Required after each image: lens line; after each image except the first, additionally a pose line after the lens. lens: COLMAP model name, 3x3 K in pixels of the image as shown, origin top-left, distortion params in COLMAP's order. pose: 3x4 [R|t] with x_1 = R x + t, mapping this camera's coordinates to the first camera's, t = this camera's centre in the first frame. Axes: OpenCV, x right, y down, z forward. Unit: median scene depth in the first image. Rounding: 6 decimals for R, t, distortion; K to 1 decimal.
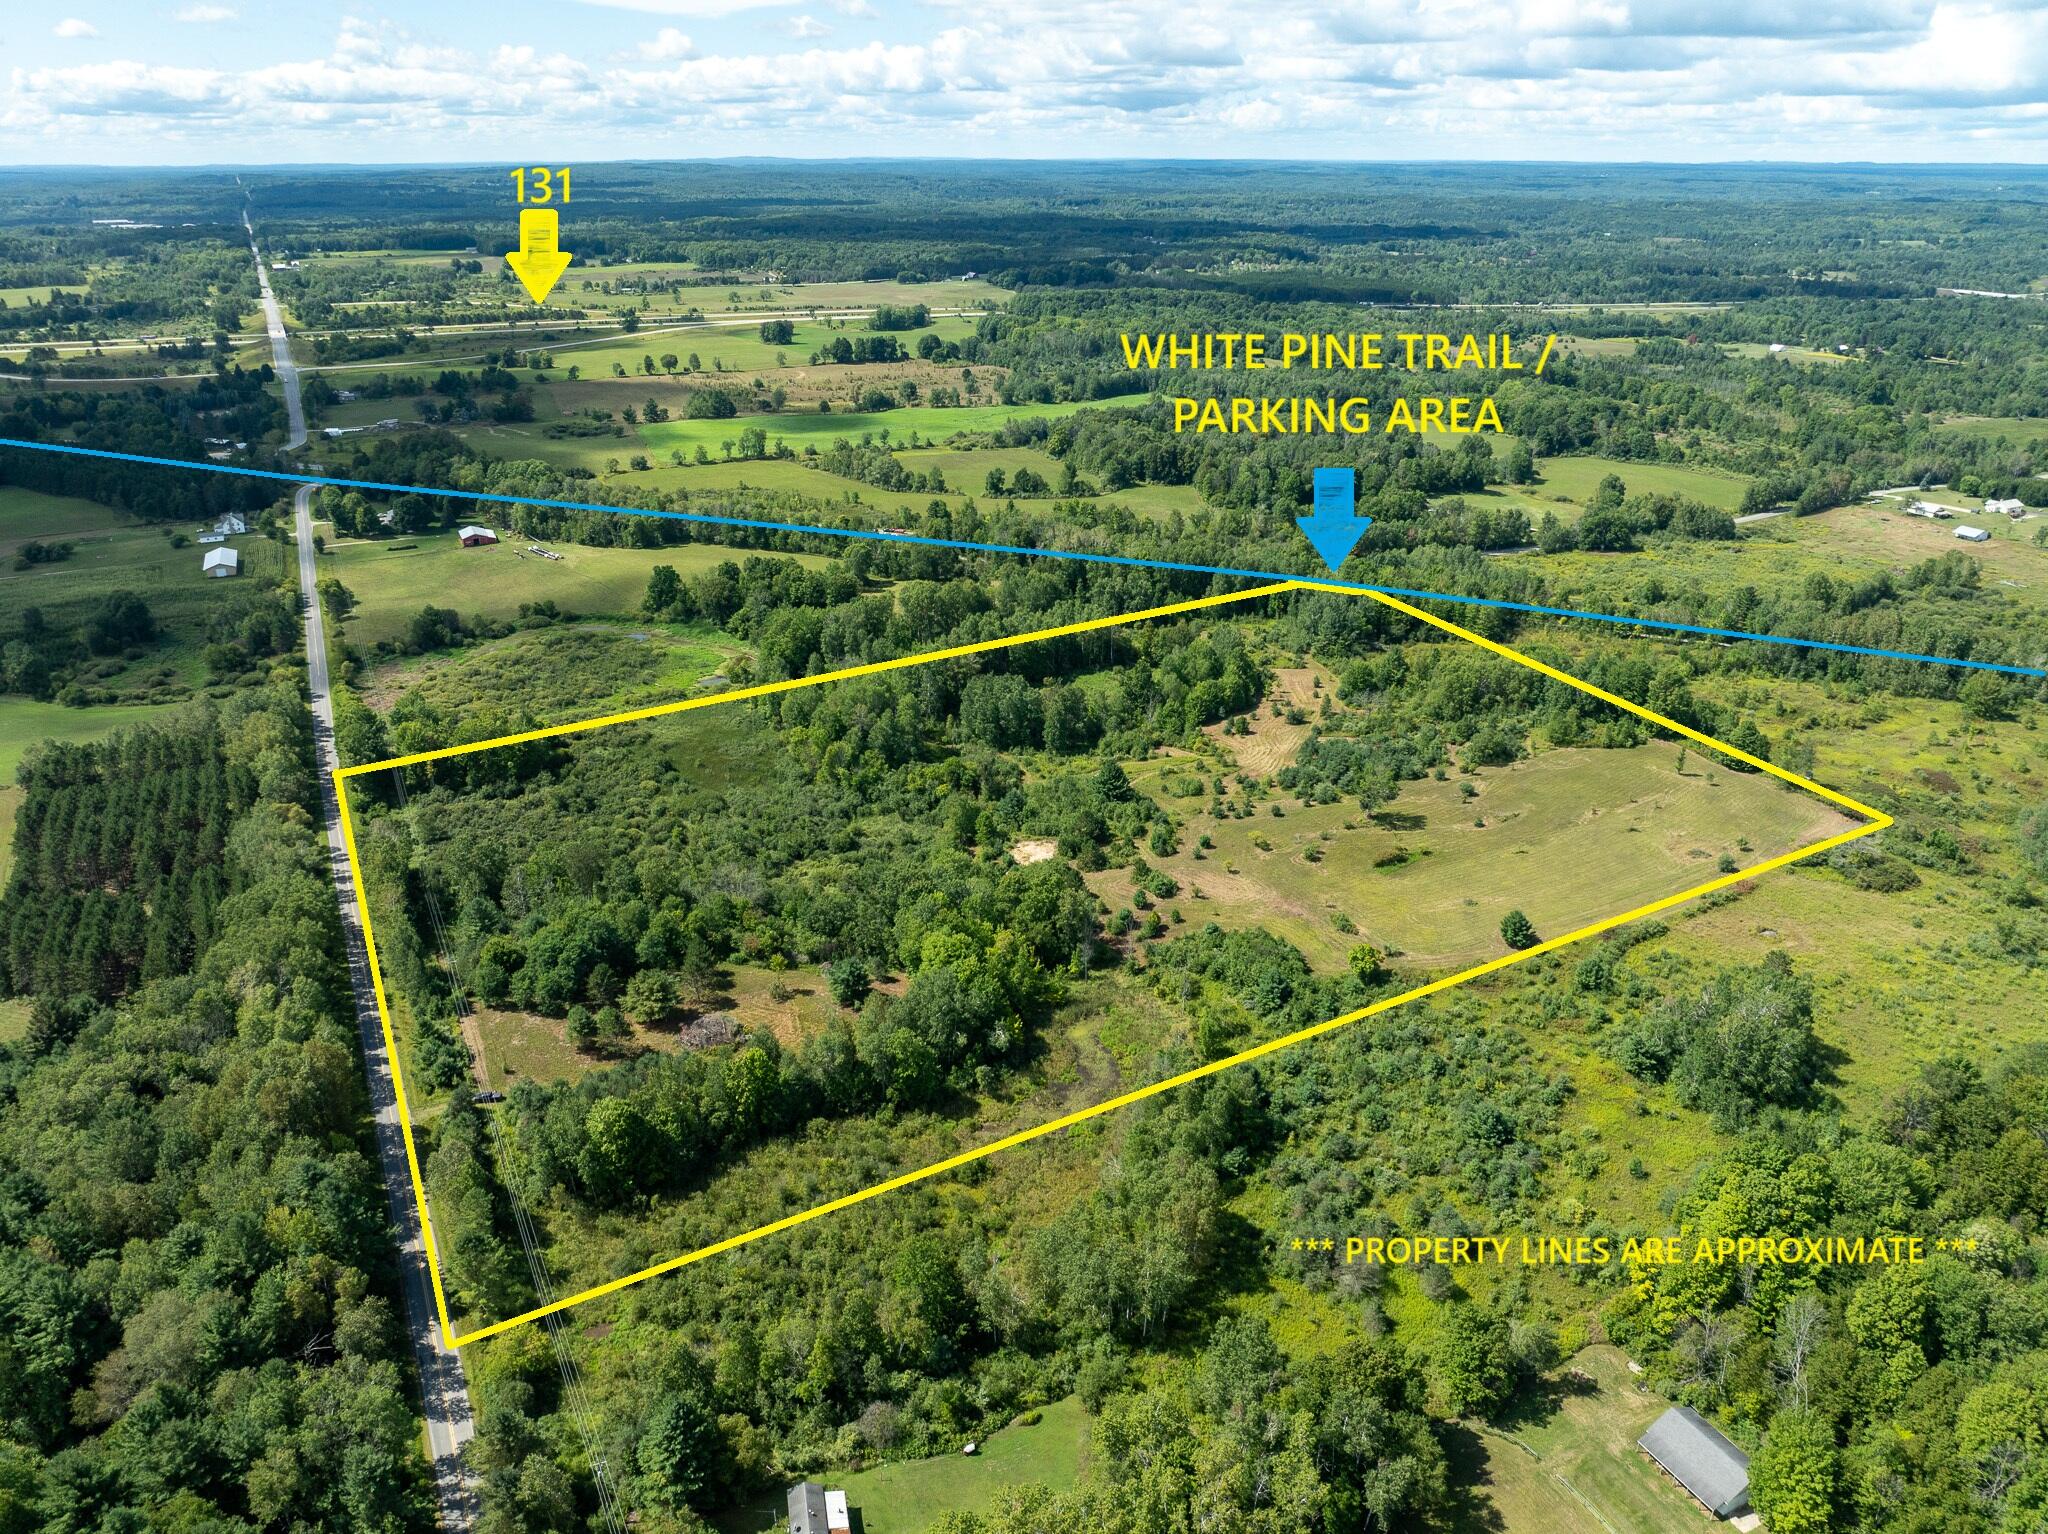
lens RADIAL K [[1460.2, 0, 1029.1], [0, 1460.2, 761.2], [0, 0, 1]] dist [-0.038626, -0.001369]
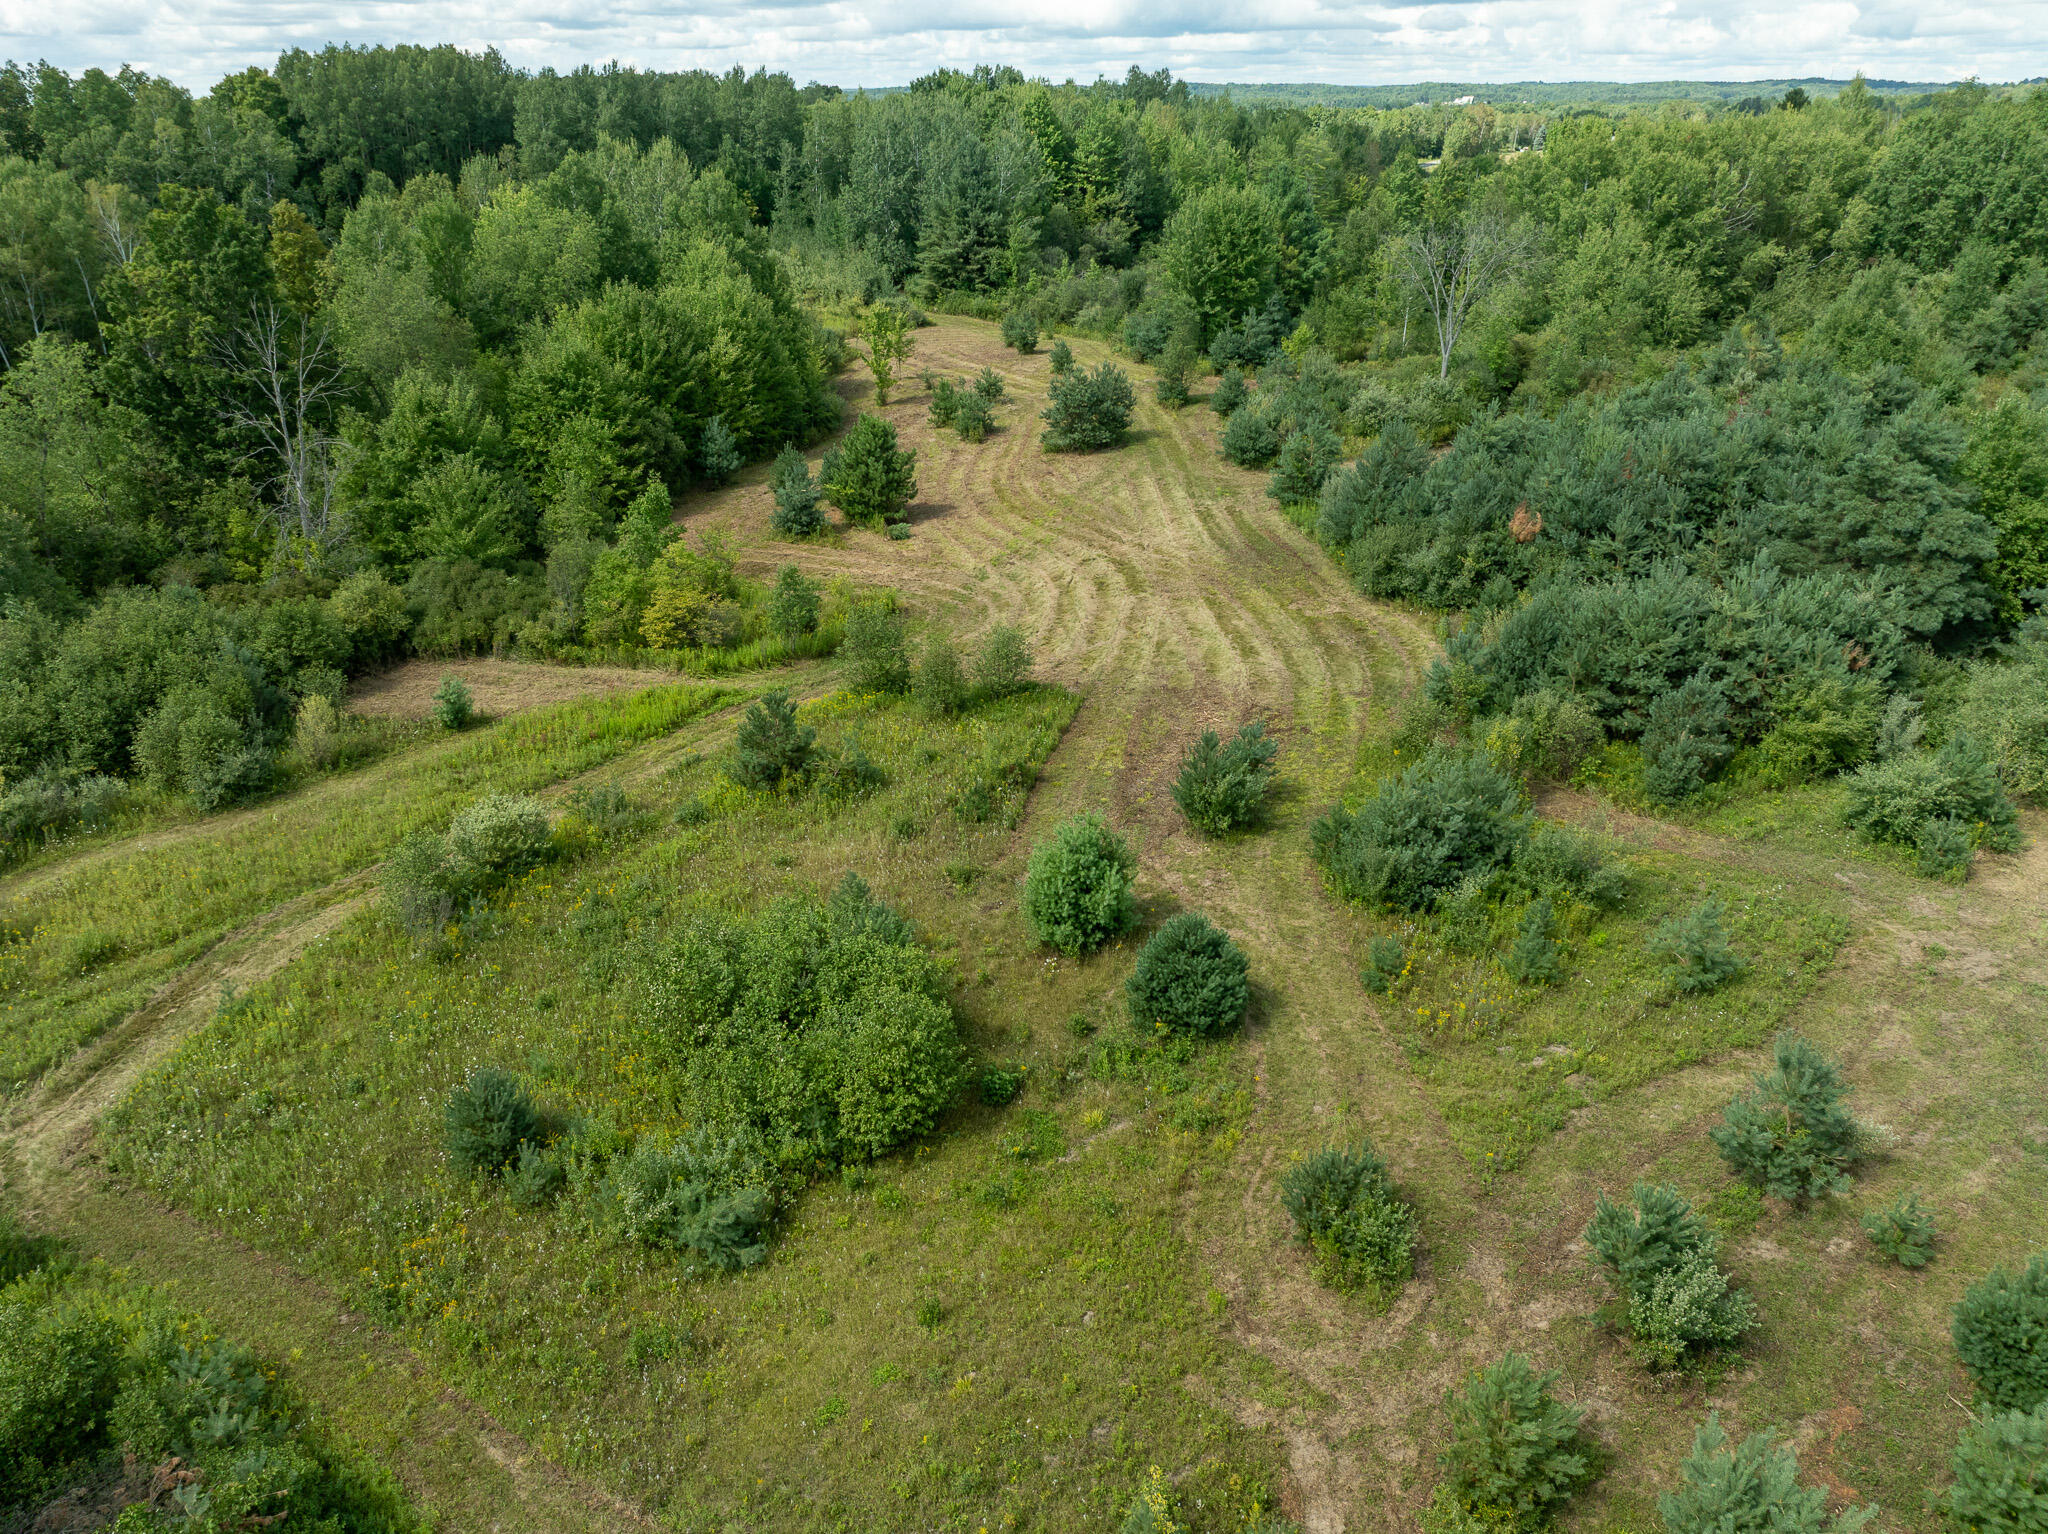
lens RADIAL K [[1442.7, 0, 1022.3], [0, 1442.7, 713.9], [0, 0, 1]] dist [-0.037764, -0.001491]
pose [[0.884539, -0.191603, 0.425298, 0.083933], [0.192850, 0.980388, 0.040588, 0.000037], [-0.424734, 0.046117, 0.904143, 0.854732]]
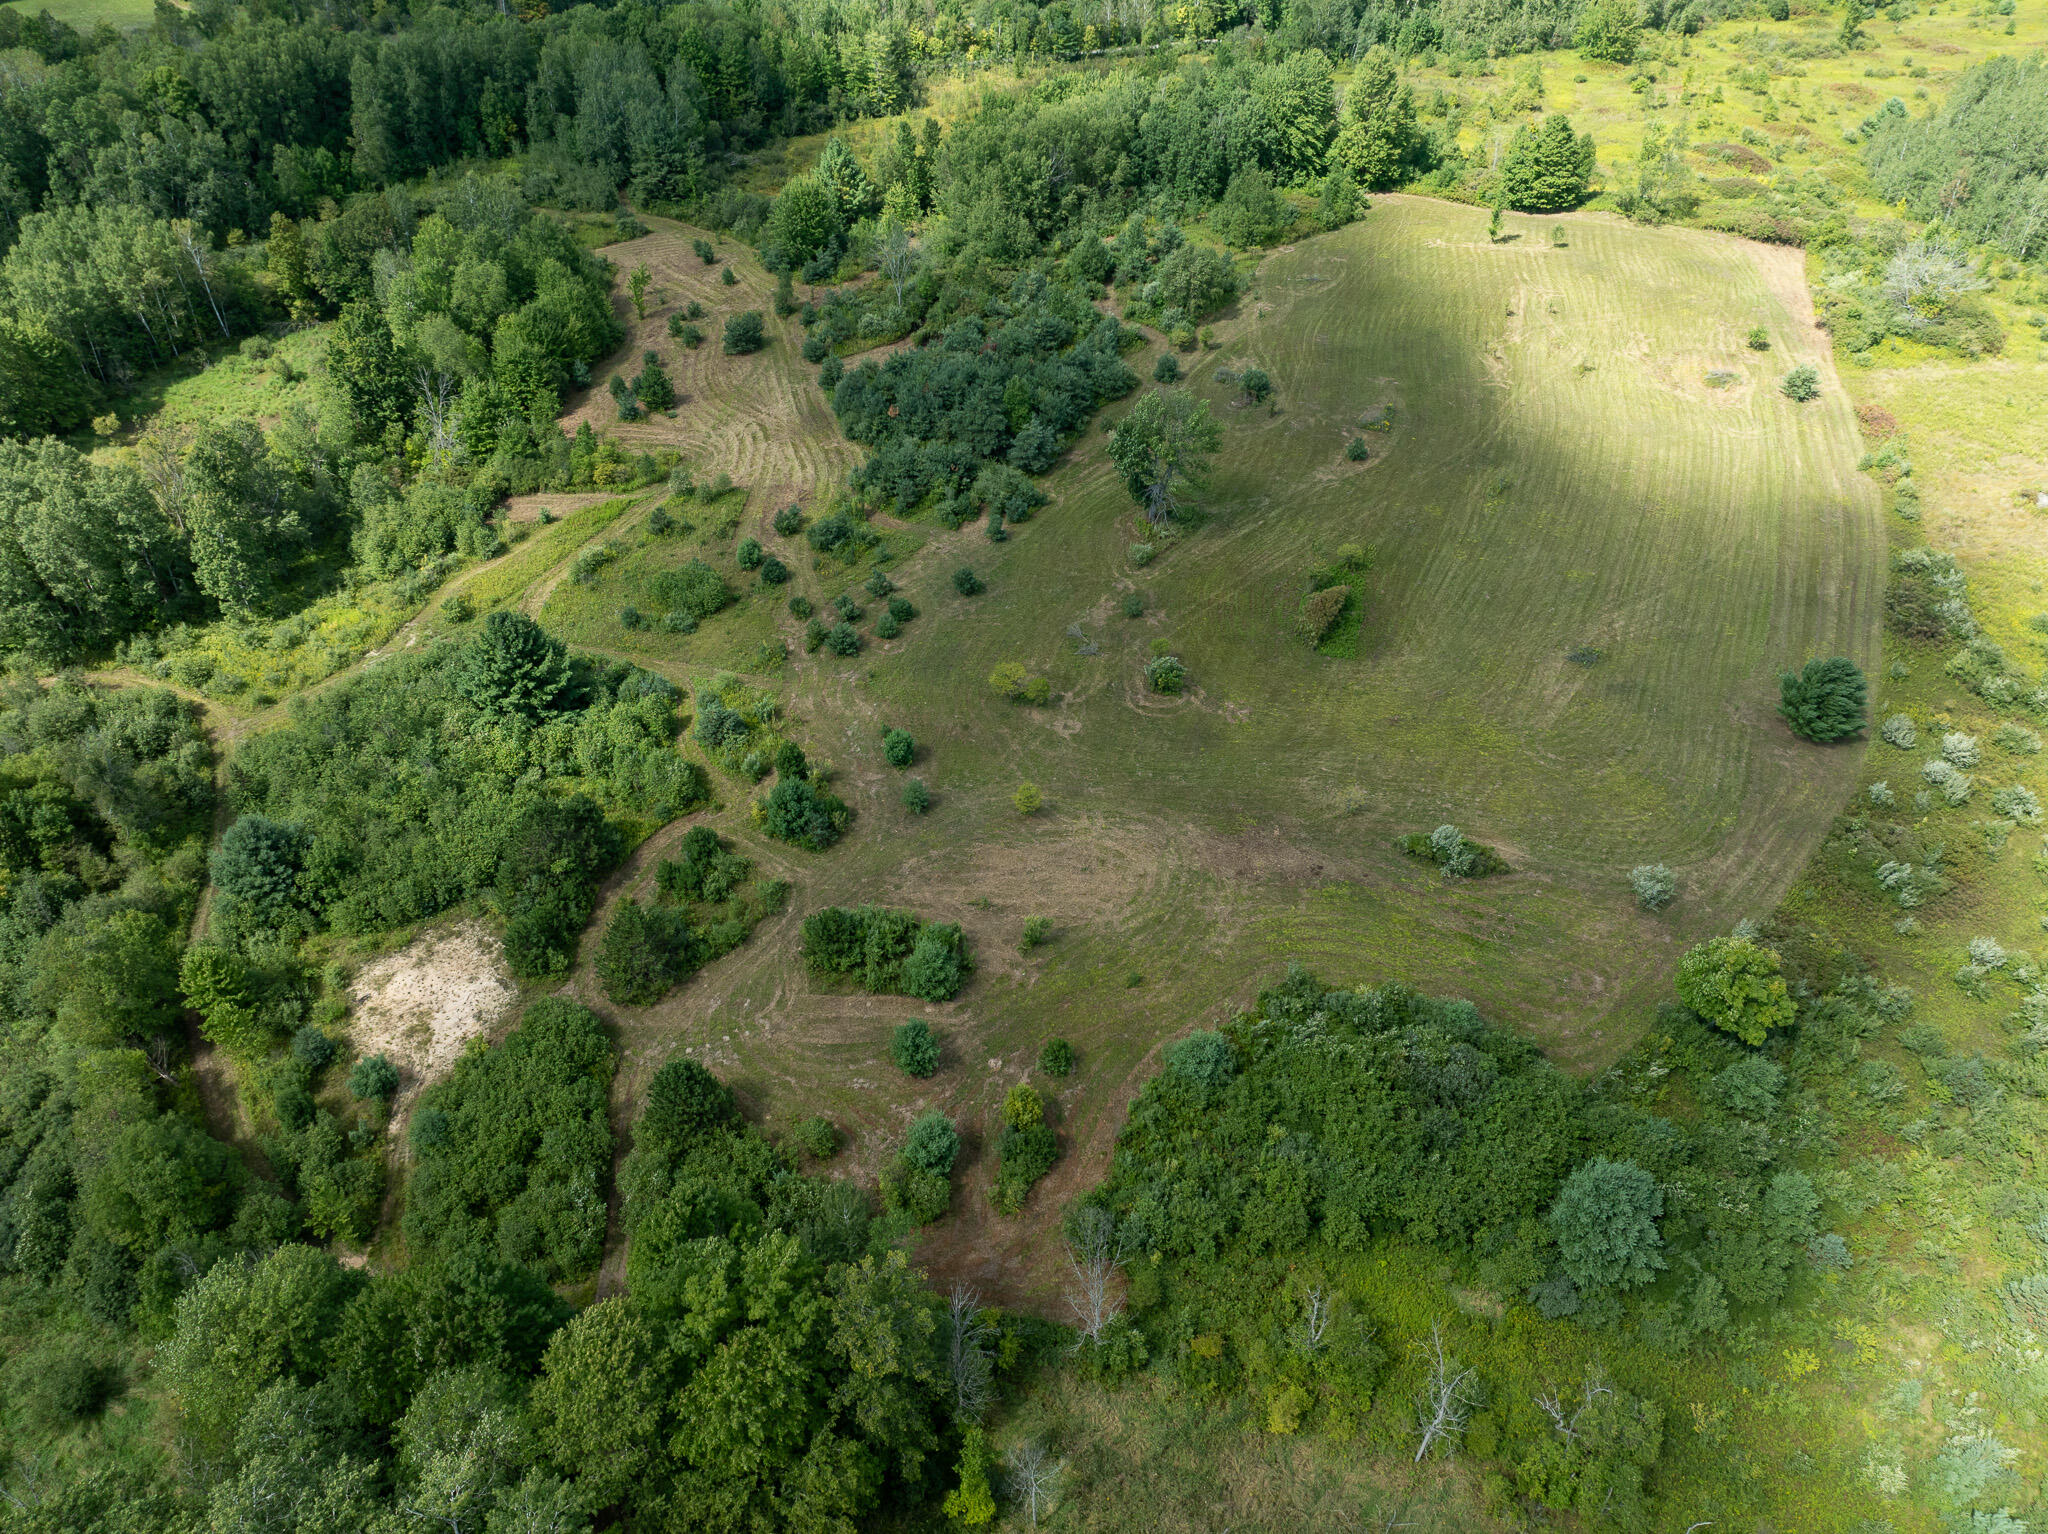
lens RADIAL K [[1448.4, 0, 1034.0], [0, 1448.4, 768.7], [0, 0, 1]] dist [-0.014048, -0.046386]
pose [[0.768269, -0.419307, 0.483678, -0.021890], [0.263483, 0.895761, 0.358034, -0.048550], [-0.583386, -0.147626, 0.798666, 0.591882]]
